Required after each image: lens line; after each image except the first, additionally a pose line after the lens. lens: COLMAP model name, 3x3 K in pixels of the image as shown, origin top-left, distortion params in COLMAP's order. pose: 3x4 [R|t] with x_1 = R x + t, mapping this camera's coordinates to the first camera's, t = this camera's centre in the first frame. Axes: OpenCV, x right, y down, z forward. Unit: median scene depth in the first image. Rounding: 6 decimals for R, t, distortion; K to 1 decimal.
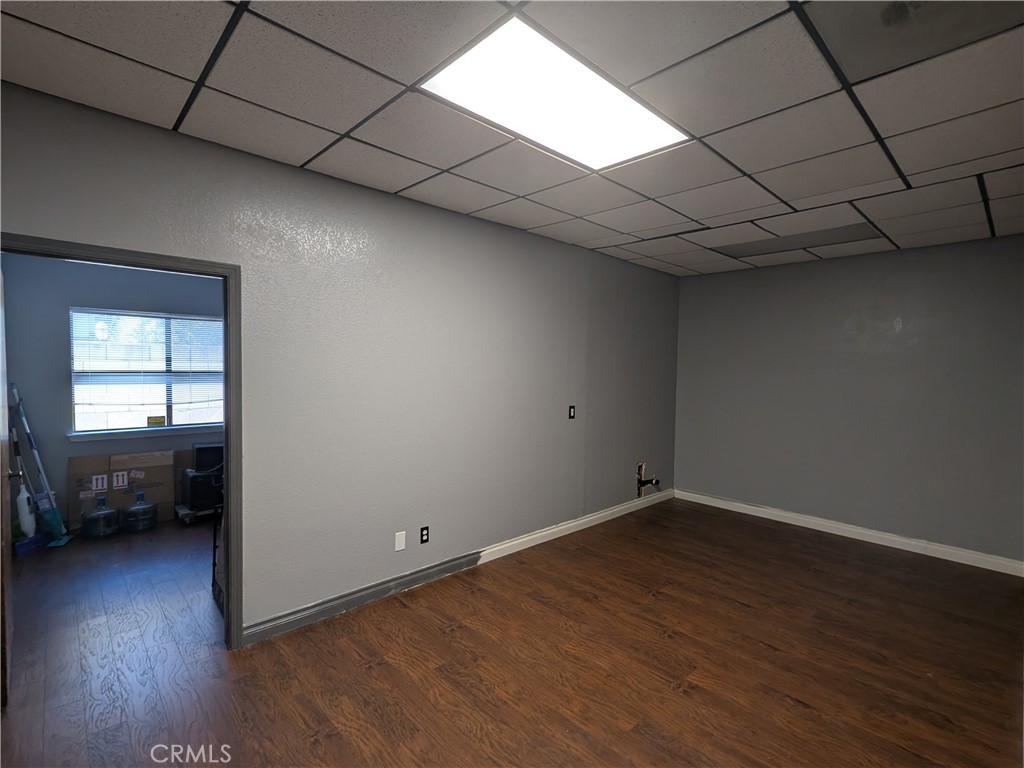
lens RADIAL K [[481.7, 0, 511.6], [0, 481.7, 386.6], [0, 0, 1]] dist [-0.003128, -0.000404]
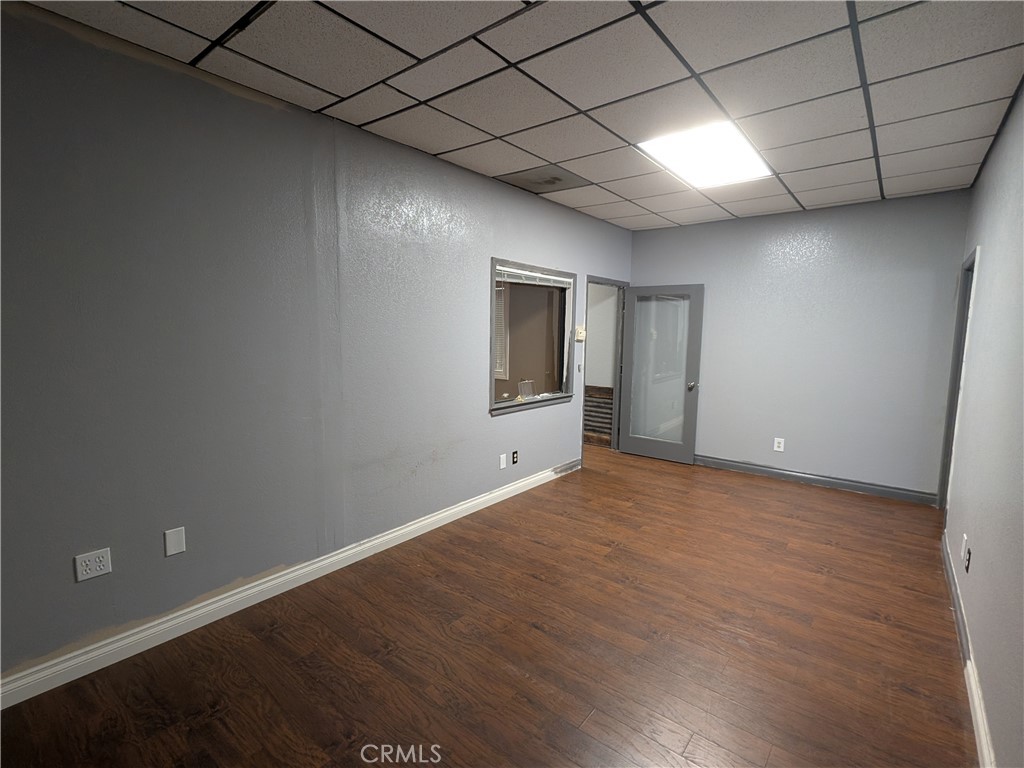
lens RADIAL K [[481.7, 0, 512.0], [0, 481.7, 382.1], [0, 0, 1]] dist [-0.003128, -0.000404]
pose [[-0.990321, -0.010918, -0.138365, 0.785942], [-0.032060, 0.987937, 0.151503, -0.051107], [0.135041, 0.154472, -0.978725, 2.084943]]
